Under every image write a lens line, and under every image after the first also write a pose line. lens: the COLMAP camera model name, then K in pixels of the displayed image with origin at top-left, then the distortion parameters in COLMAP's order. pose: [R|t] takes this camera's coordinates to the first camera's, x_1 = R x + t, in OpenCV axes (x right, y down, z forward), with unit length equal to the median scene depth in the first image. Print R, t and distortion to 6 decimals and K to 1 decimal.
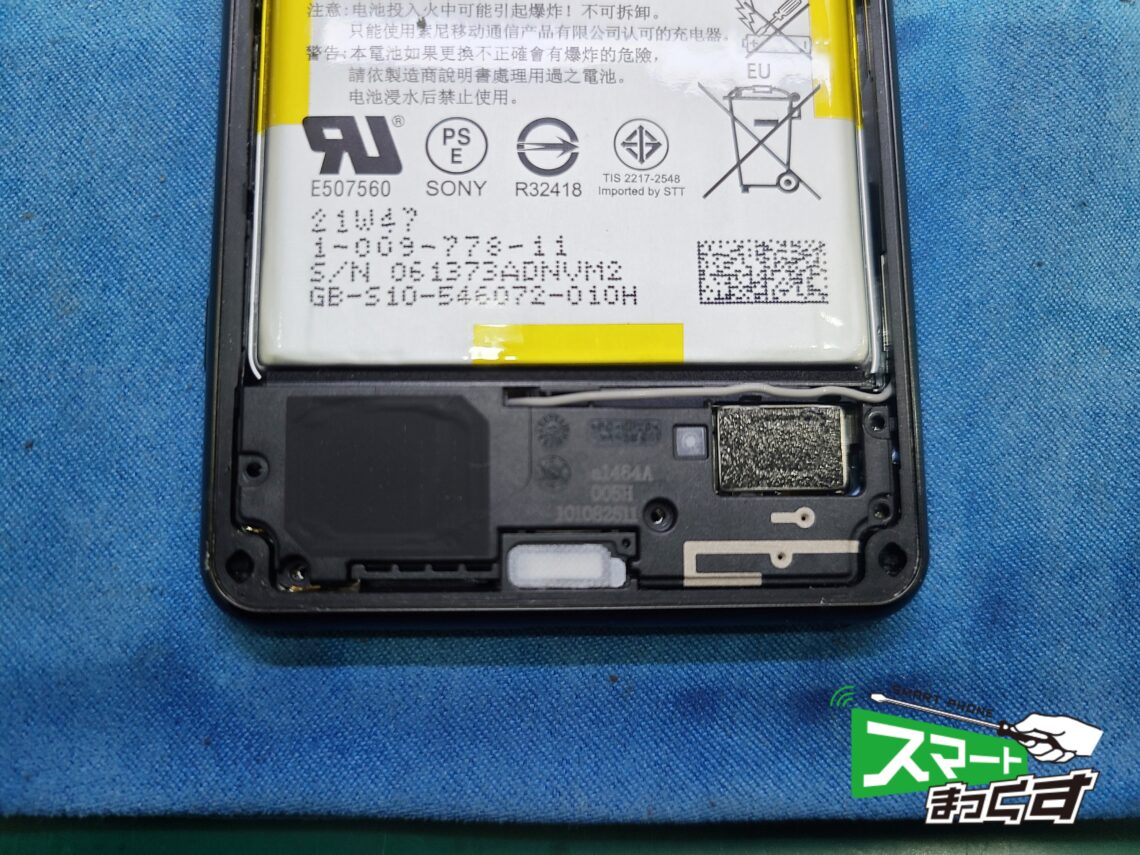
lens RADIAL K [[860.8, 0, 570.0], [0, 860.8, 427.5], [0, 0, 1]] dist [-0.086488, 0.096135]
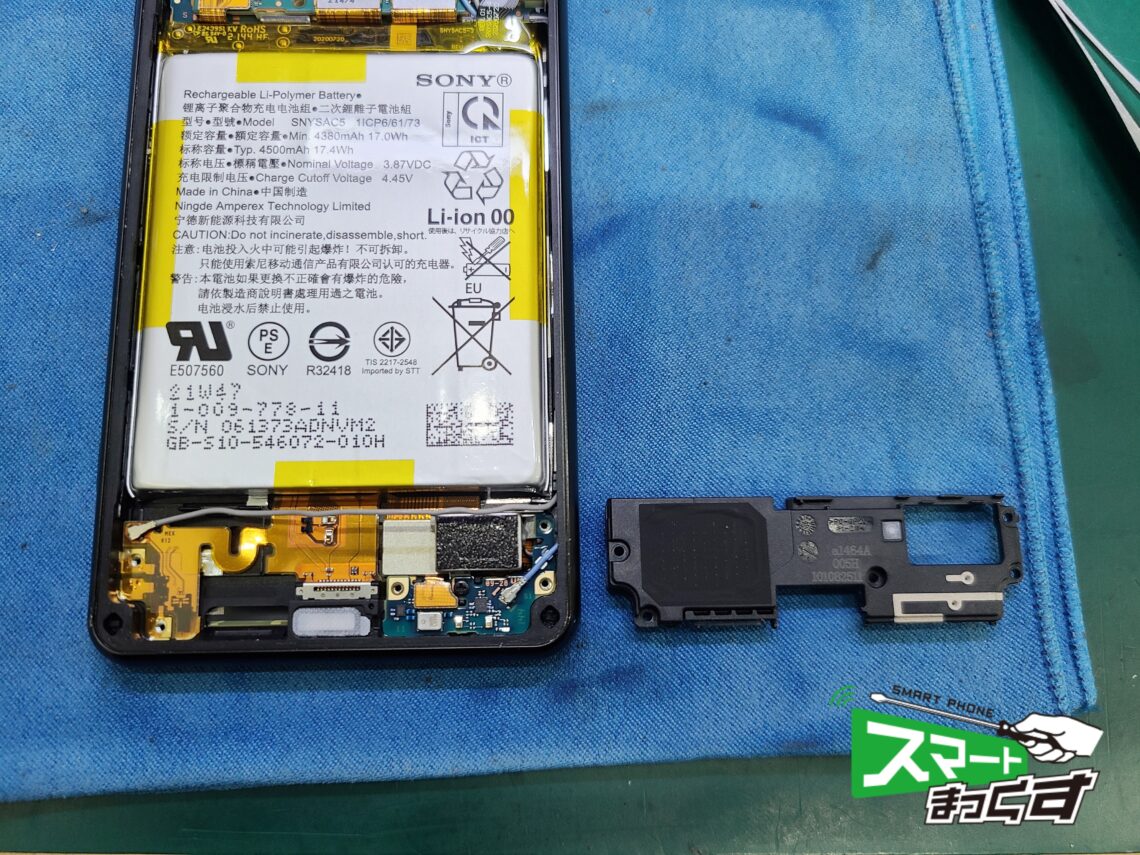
lens RADIAL K [[865.7, 0, 570.0], [0, 865.7, 427.5], [0, 0, 1]] dist [-0.044356, 0.040674]
pose [[0.999765, -0.005789, 0.020899, 0.368093], [0.007326, 0.997215, -0.074219, -0.061523], [-0.020412, 0.074355, 0.997023, -0.520234]]
